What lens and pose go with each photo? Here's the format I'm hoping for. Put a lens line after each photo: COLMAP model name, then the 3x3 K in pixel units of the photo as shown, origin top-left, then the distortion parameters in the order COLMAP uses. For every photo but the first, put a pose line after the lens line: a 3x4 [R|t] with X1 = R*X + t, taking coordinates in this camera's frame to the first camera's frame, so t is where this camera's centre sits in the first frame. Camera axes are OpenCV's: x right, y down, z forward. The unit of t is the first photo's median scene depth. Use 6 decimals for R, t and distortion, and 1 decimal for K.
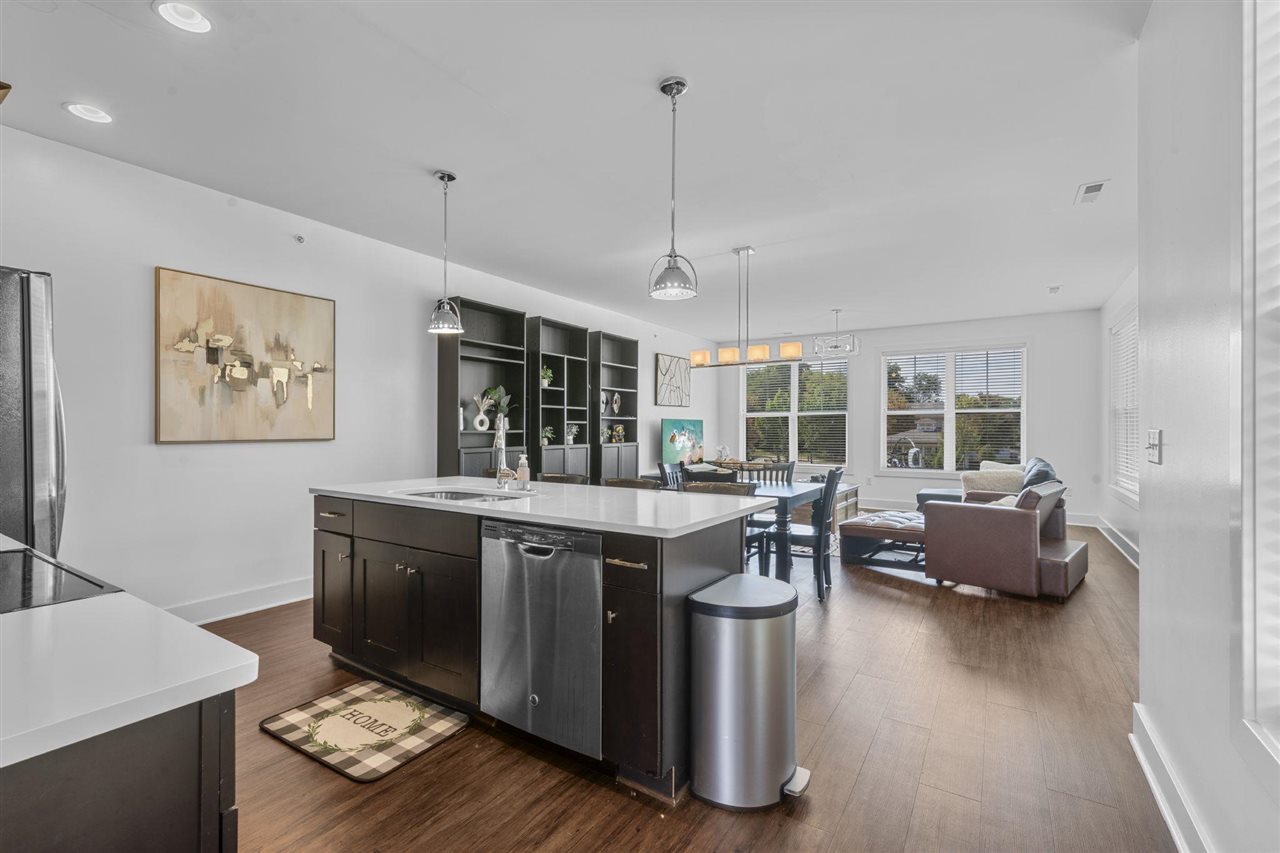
lens RADIAL K [[565.9, 0, 639.7], [0, 565.9, 429.3], [0, 0, 1]] dist [0.000829, -0.000242]
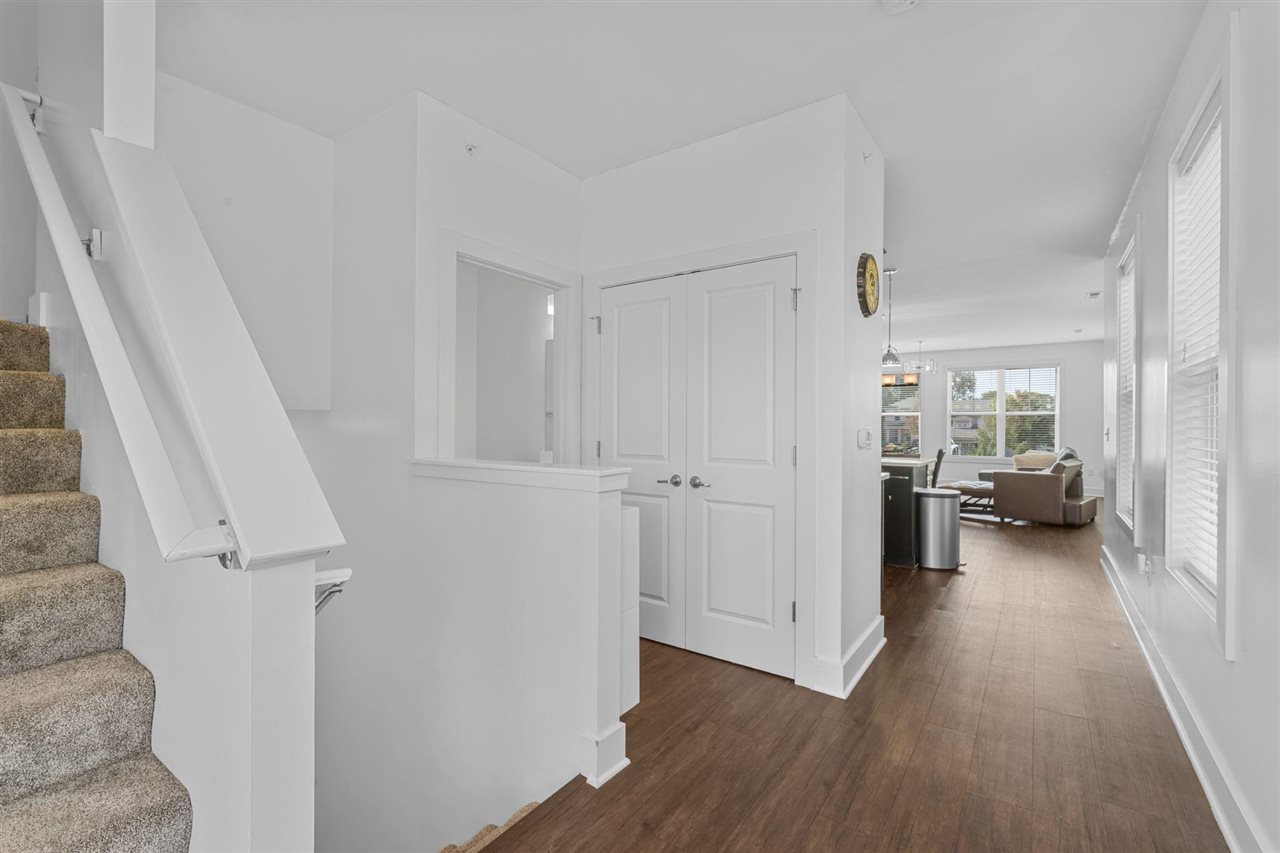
lens RADIAL K [[565.9, 0, 633.8], [0, 565.9, 422.1], [0, 0, 1]] dist [0.000829, -0.000242]
pose [[0.998596, 0.004212, -0.052811, -0.491431], [-0.004493, 0.999976, -0.005214, 0.001081], [0.052788, 0.005444, 0.998591, -0.758939]]
